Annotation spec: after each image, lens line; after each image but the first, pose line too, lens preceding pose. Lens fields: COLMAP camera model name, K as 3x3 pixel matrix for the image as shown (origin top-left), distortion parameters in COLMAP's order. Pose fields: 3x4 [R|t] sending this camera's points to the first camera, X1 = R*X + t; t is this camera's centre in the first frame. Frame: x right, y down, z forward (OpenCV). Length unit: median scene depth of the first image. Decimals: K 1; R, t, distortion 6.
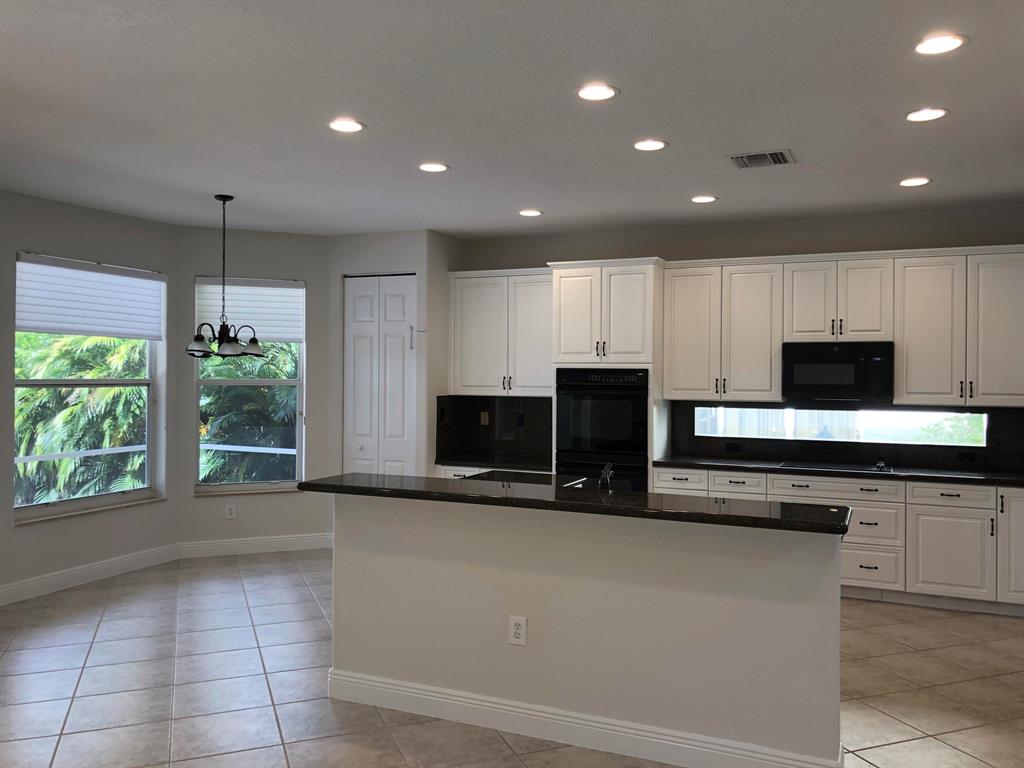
lens RADIAL K [[844.1, 0, 513.0], [0, 844.1, 386.6], [0, 0, 1]] dist [0.035905, -0.033954]
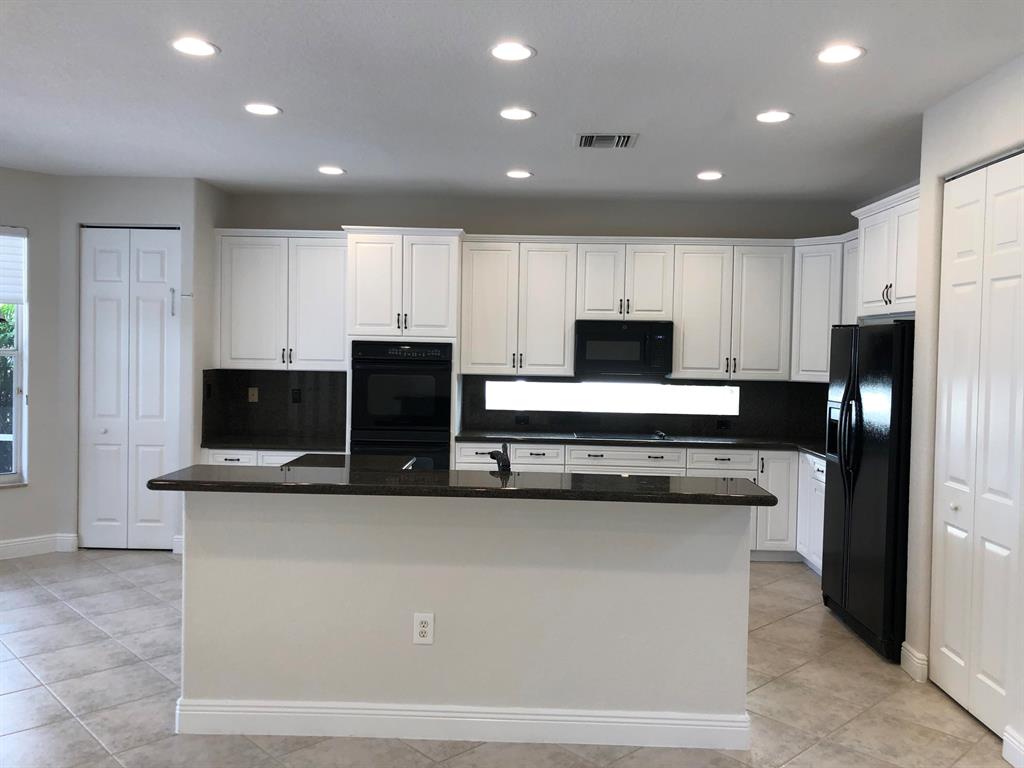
lens RADIAL K [[844.1, 0, 518.5], [0, 844.1, 381.6], [0, 0, 1]] dist [0.035905, -0.033954]
pose [[0.920924, -0.004533, 0.389716, -0.151104], [-0.006735, 0.999598, 0.027543, -0.003695], [-0.389684, -0.027990, 0.920523, 0.070343]]
